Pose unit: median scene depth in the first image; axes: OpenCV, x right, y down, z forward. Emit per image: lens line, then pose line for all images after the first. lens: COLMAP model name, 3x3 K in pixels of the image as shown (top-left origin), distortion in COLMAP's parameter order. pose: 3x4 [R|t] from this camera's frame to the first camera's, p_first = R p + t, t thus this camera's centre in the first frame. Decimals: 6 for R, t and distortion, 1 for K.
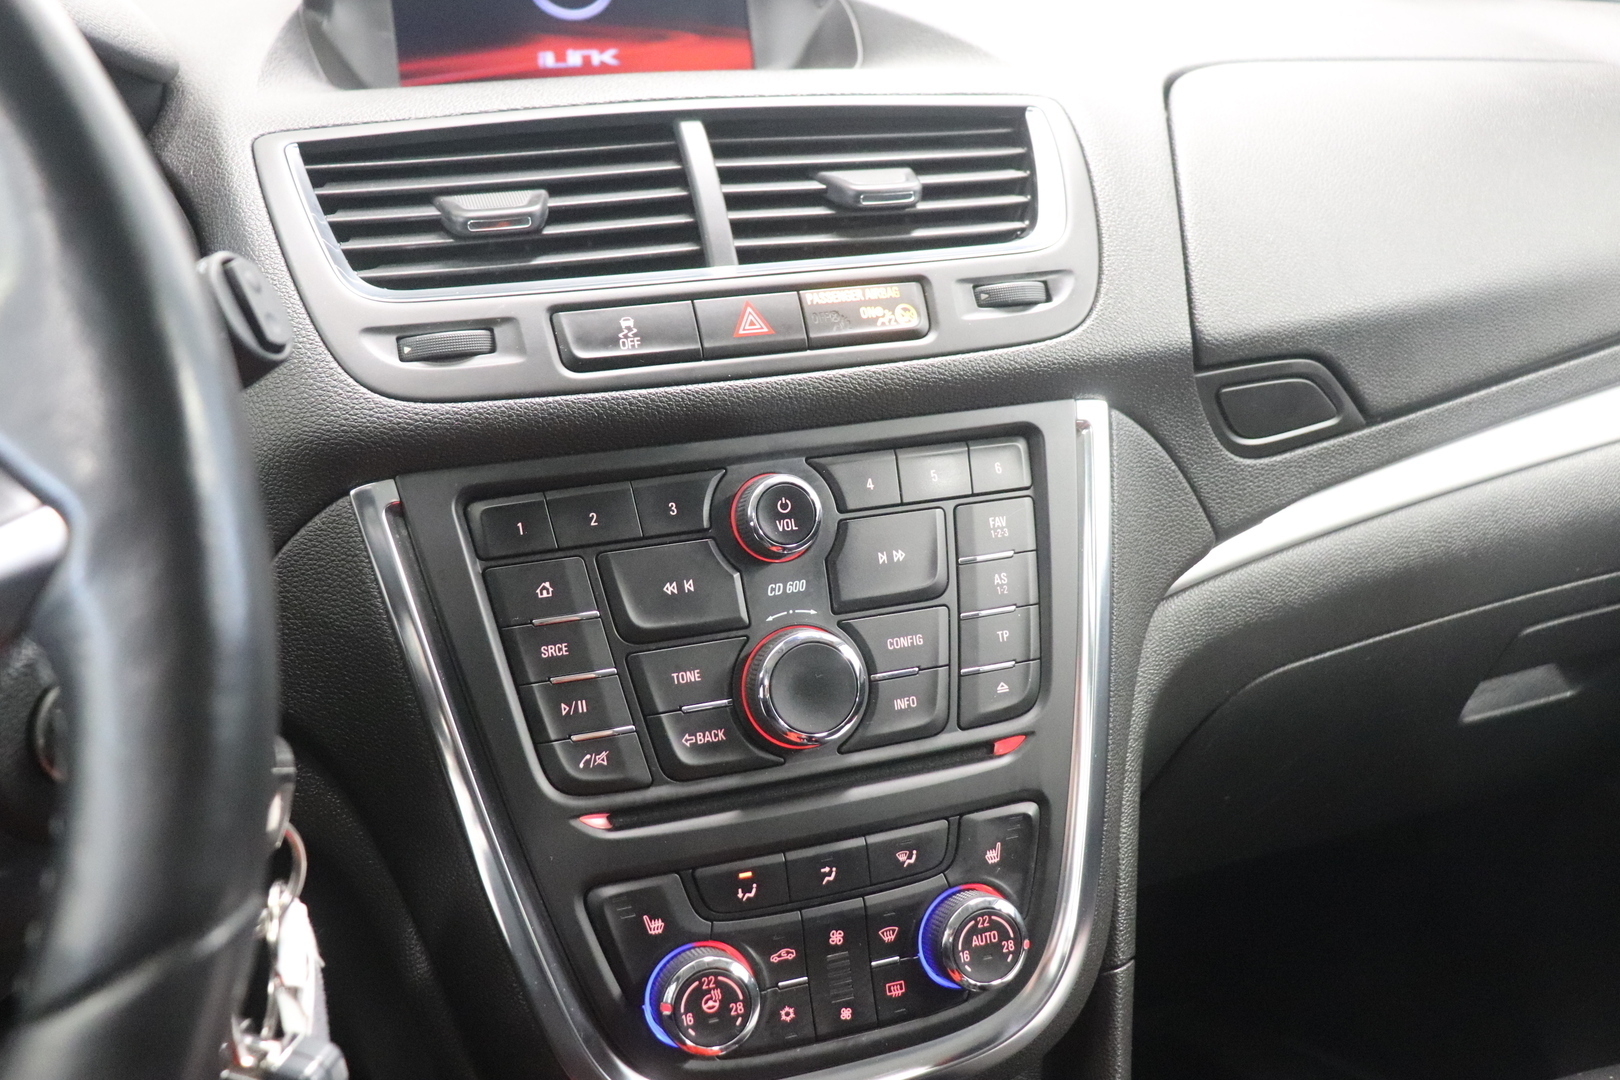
lens RADIAL K [[1490.3, 0, 810.0], [0, 1490.3, 540.0], [0, 0, 1]] dist [-0.145946, 0.153006]
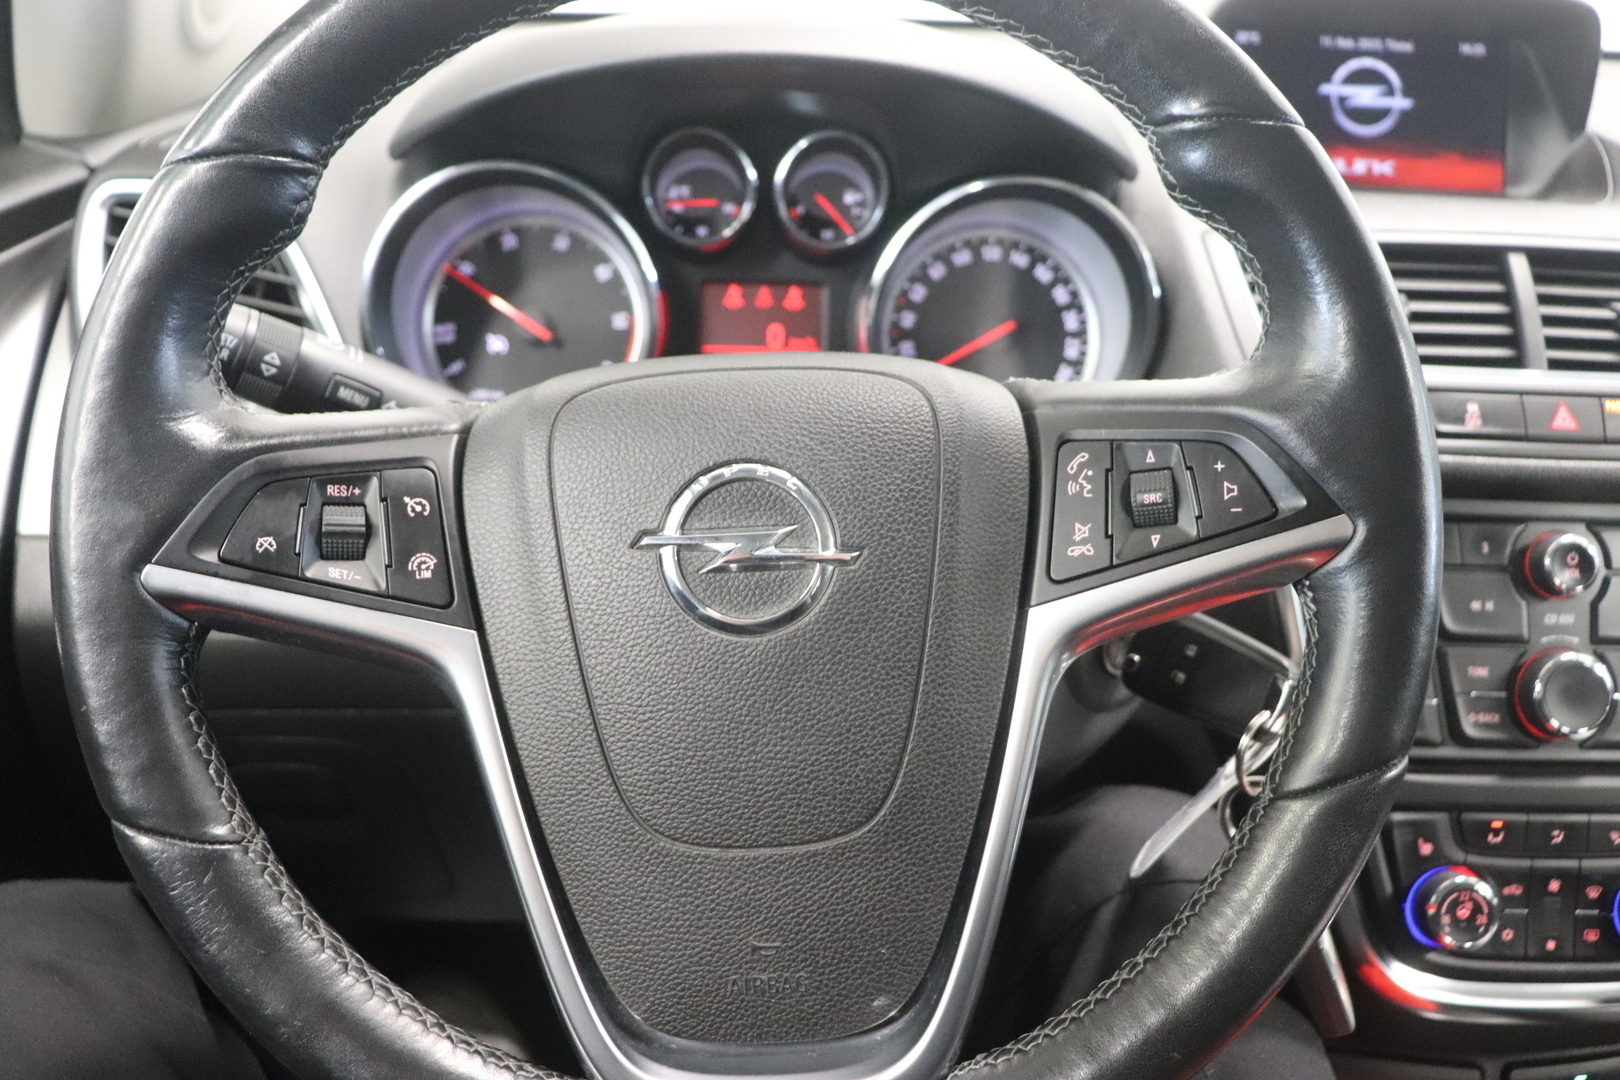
lens RADIAL K [[1490.3, 0, 810.0], [0, 1490.3, 540.0], [0, 0, 1]] dist [-0.145946, 0.153006]
pose [[0.948865, 0.154848, -0.275094, -0.295547], [-0.153025, 0.987819, 0.028217, 0.027424], [0.276112, 0.015322, 0.961003, -0.418036]]
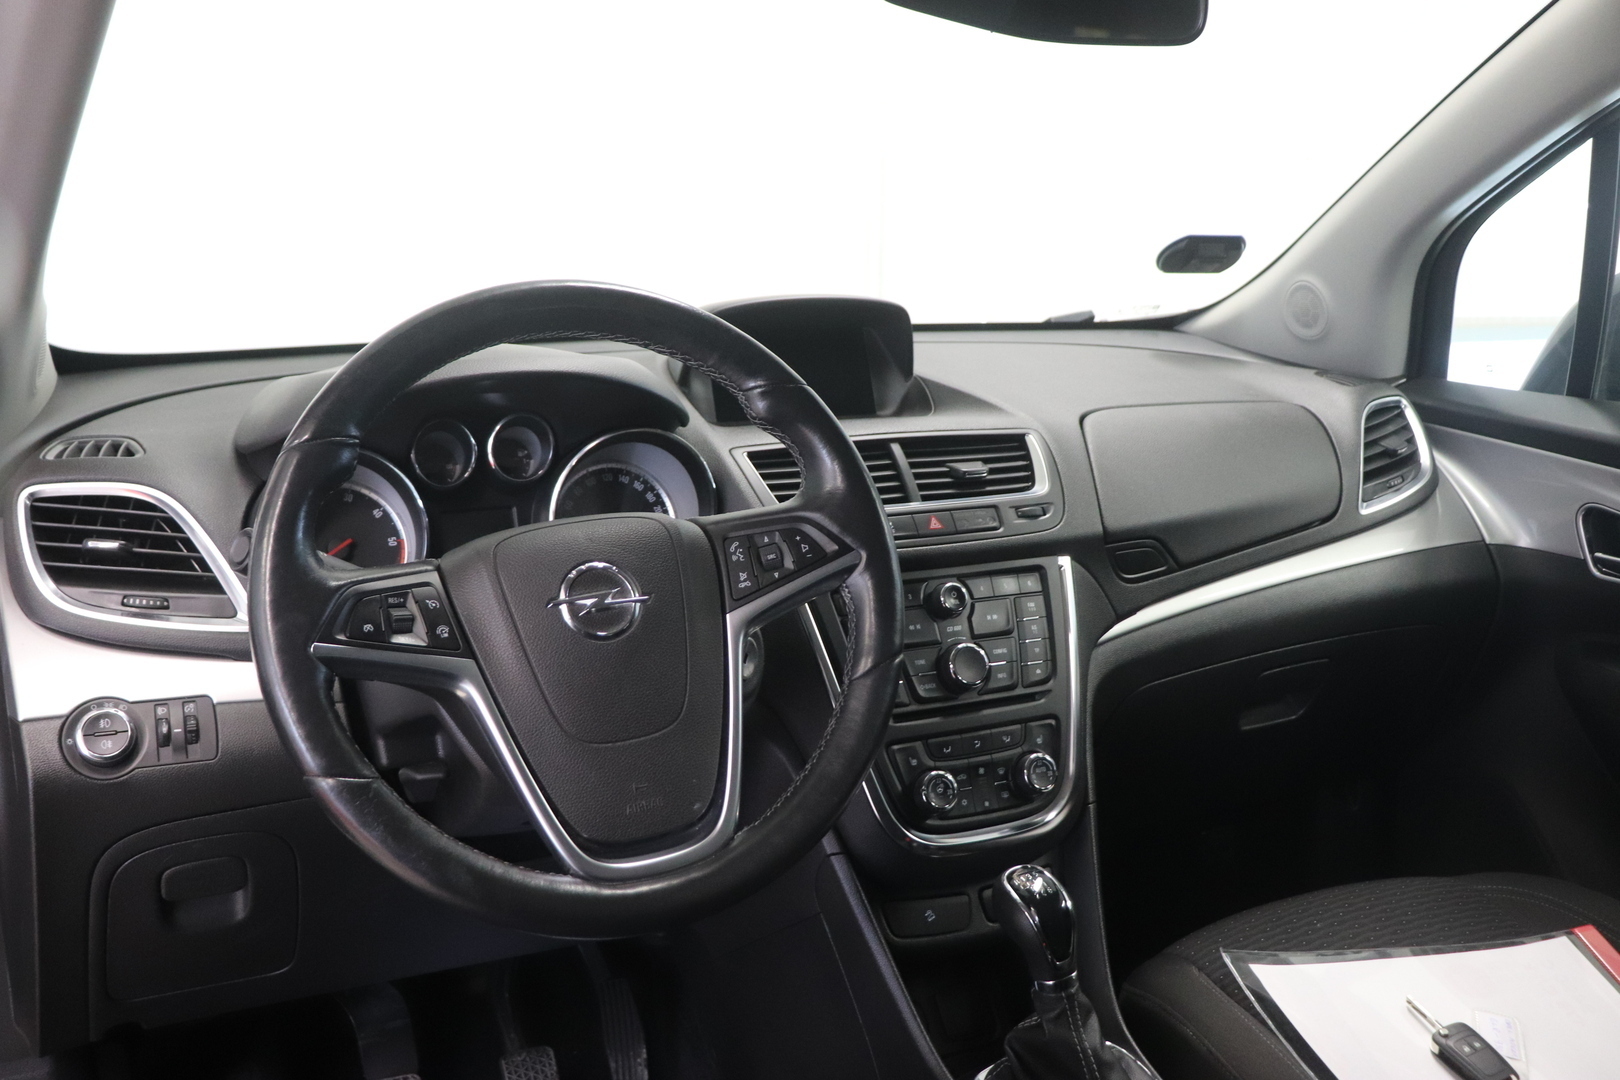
lens RADIAL K [[1490.3, 0, 810.0], [0, 1490.3, 540.0], [0, 0, 1]] dist [-0.145946, 0.153006]
pose [[0.994204, -0.016382, 0.106252, -0.495388], [0.035603, 0.982724, -0.181622, 0.316052], [-0.101441, 0.184352, 0.977611, -1.369722]]
